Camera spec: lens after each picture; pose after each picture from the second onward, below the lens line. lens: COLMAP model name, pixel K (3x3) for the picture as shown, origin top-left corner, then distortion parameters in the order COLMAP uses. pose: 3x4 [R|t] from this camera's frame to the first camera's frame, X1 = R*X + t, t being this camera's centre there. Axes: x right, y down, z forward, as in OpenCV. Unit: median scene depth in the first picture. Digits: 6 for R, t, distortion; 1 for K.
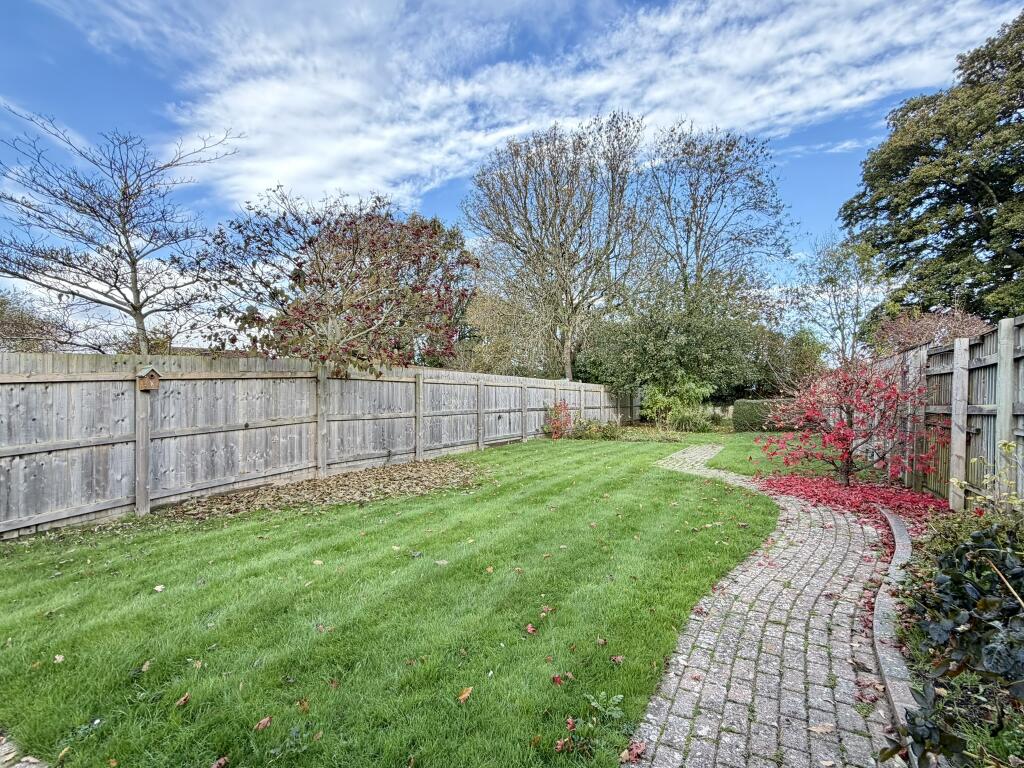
lens RADIAL K [[478.9, 0, 515.9], [0, 478.9, 382.0], [0, 0, 1]] dist [-0.001467, 0.000139]
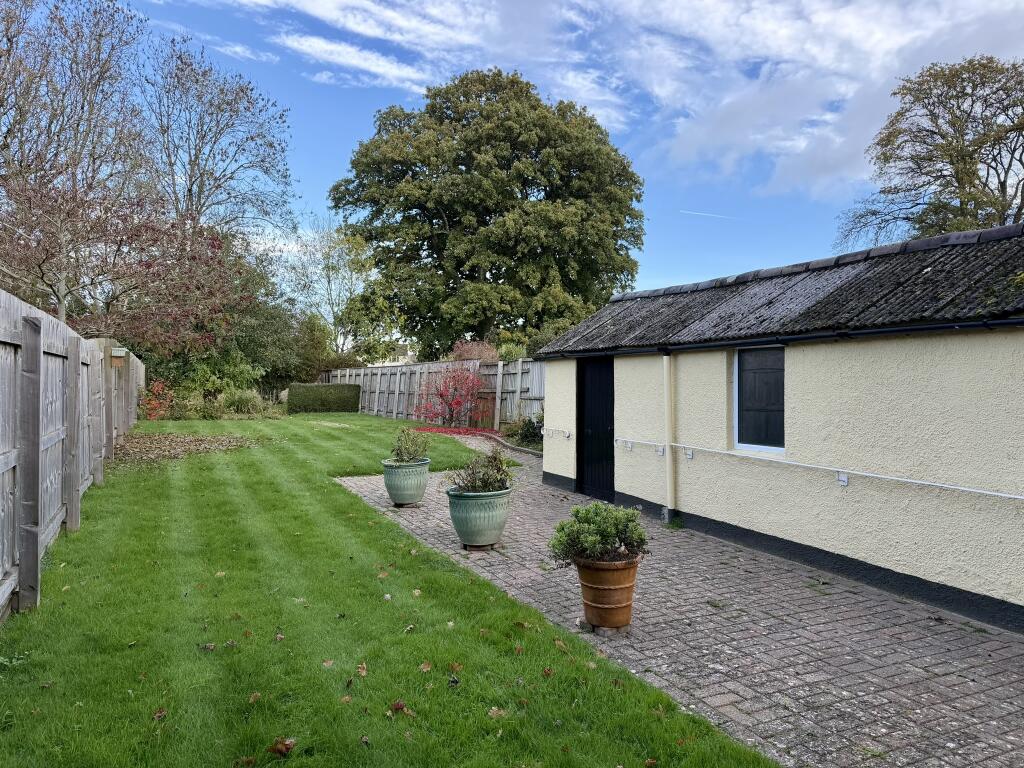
lens RADIAL K [[713.6, 0, 516.0], [0, 713.6, 394.3], [0, 0, 1]] dist [0.051546, -0.020576]
pose [[0.576484, 0.008074, 0.817068, -0.401428], [-0.051330, 0.998334, 0.026350, -0.003880], [-0.815494, -0.057131, 0.575938, -0.233782]]
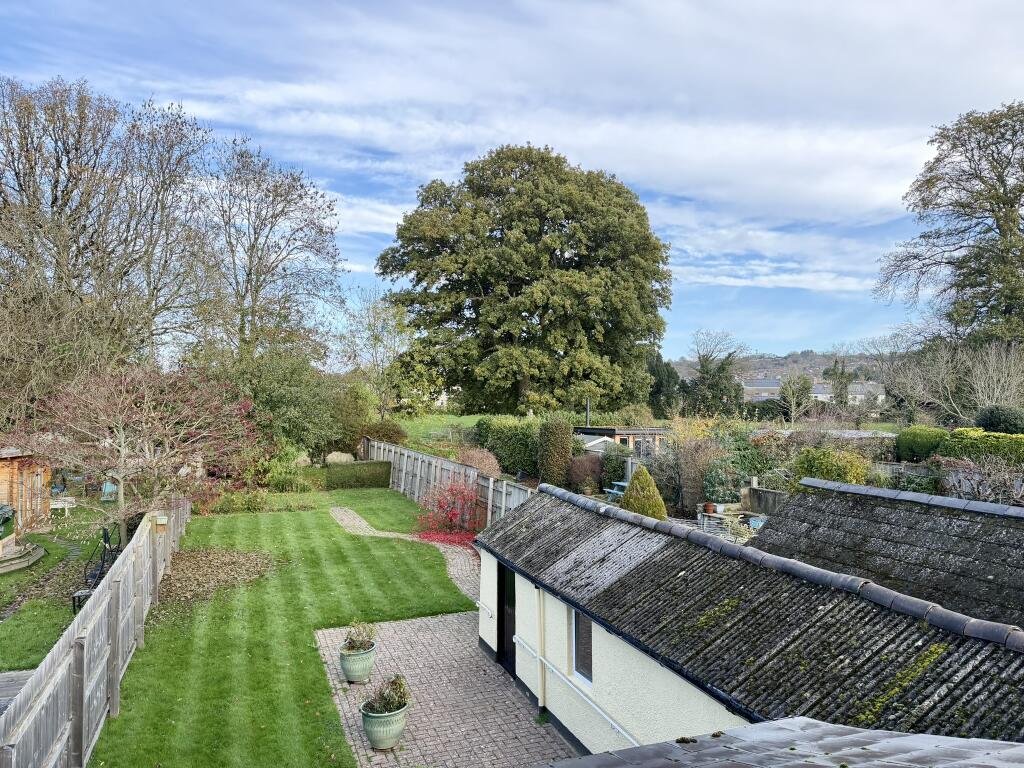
lens RADIAL K [[713.6, 0, 512.1], [0, 713.6, 380.2], [0, 0, 1]] dist [0.051546, -0.020576]
pose [[0.650103, 0.034691, 0.759054, -0.439624], [-0.046264, 0.998911, -0.006029, -0.129324], [-0.758437, -0.031197, 0.651000, -0.360166]]
